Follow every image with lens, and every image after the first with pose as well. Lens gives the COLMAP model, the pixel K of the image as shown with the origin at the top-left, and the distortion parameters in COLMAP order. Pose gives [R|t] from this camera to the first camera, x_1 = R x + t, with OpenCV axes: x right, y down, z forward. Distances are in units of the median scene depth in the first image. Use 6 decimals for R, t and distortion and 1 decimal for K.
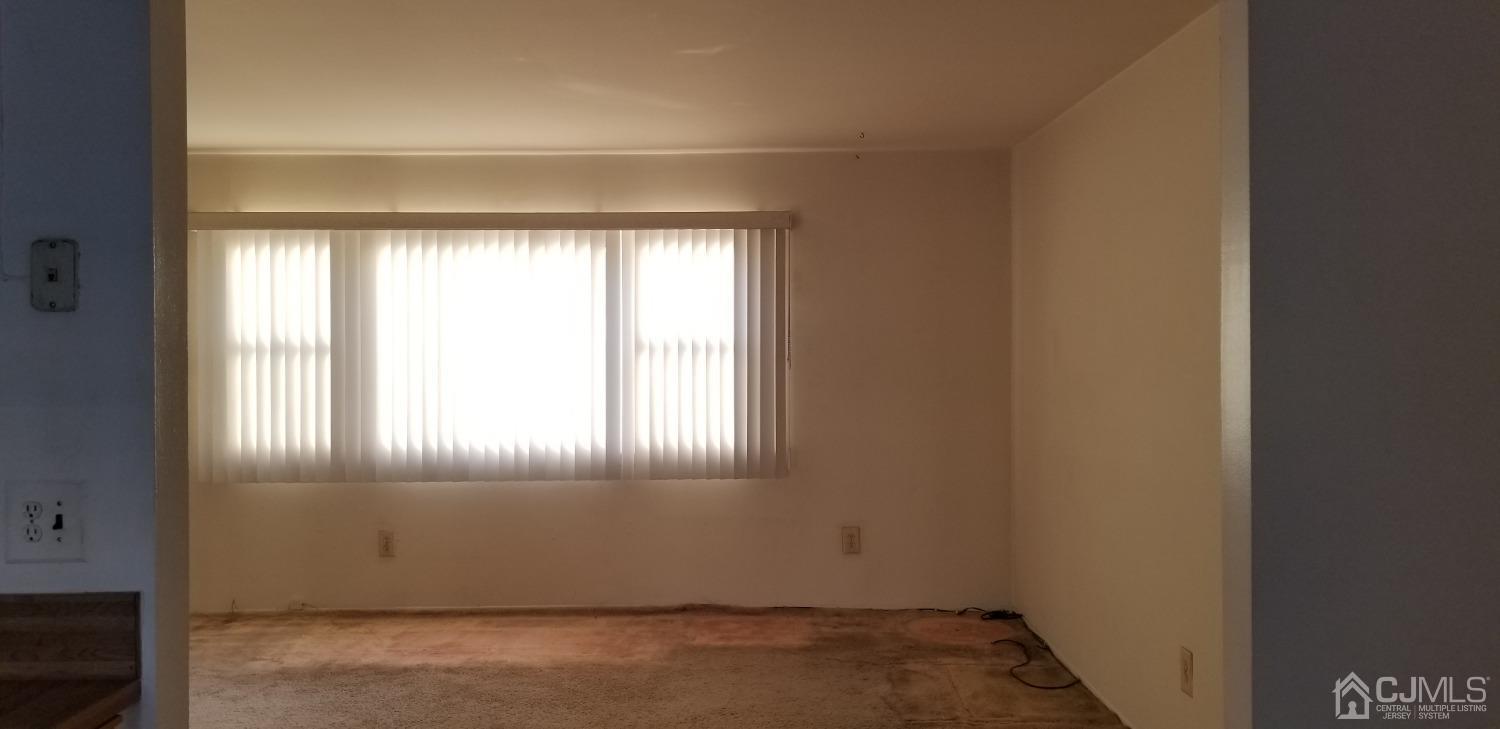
lens RADIAL K [[1190.3, 0, 744.9], [0, 1190.3, 342.3], [0, 0, 1]] dist [0.046919, -0.073083]
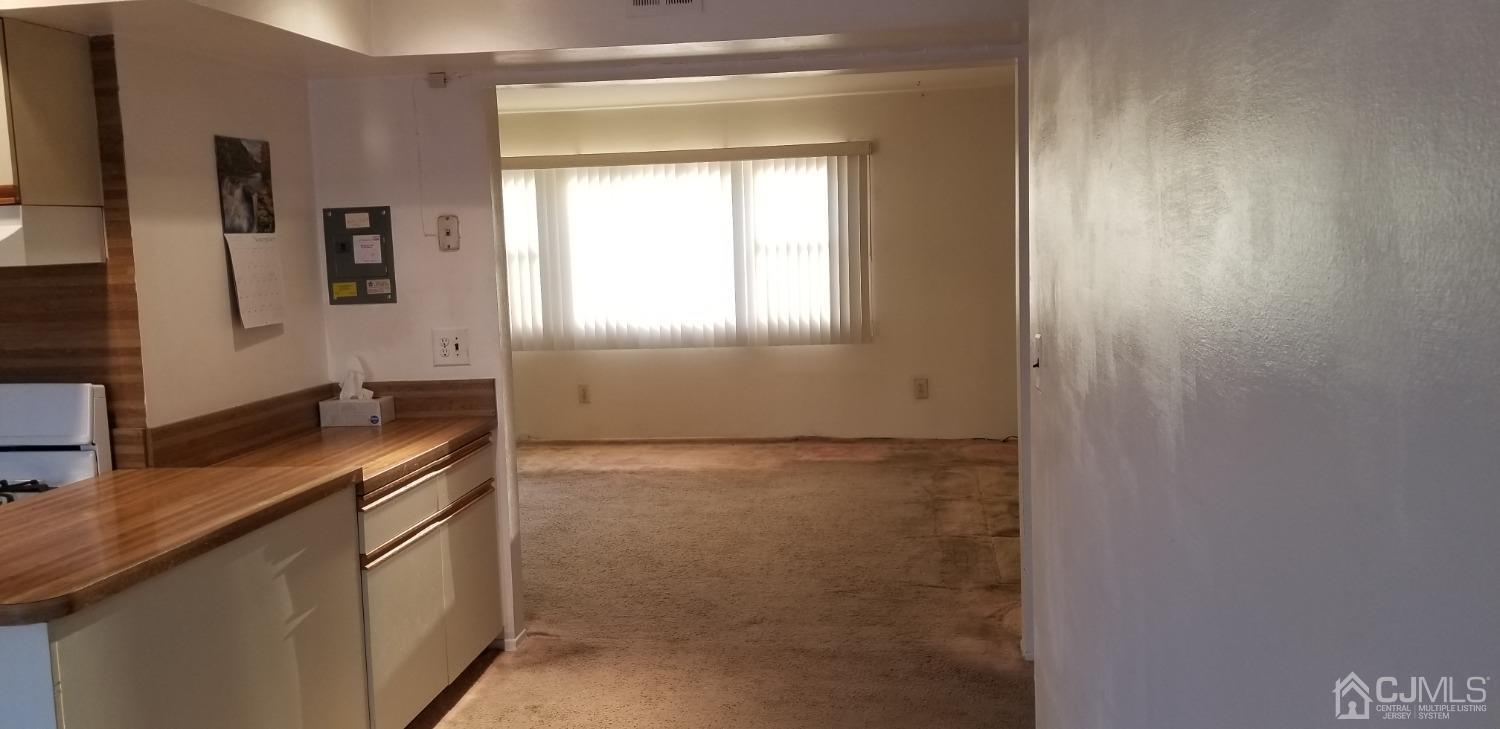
lens RADIAL K [[1190.3, 0, 748.9], [0, 1190.3, 350.7], [0, 0, 1]] dist [0.046919, -0.073083]
pose [[0.991172, -0.018020, -0.131351, 0.079425], [0.030941, 0.994803, 0.097002, -0.012170], [0.128920, -0.100210, 0.986579, -0.361181]]
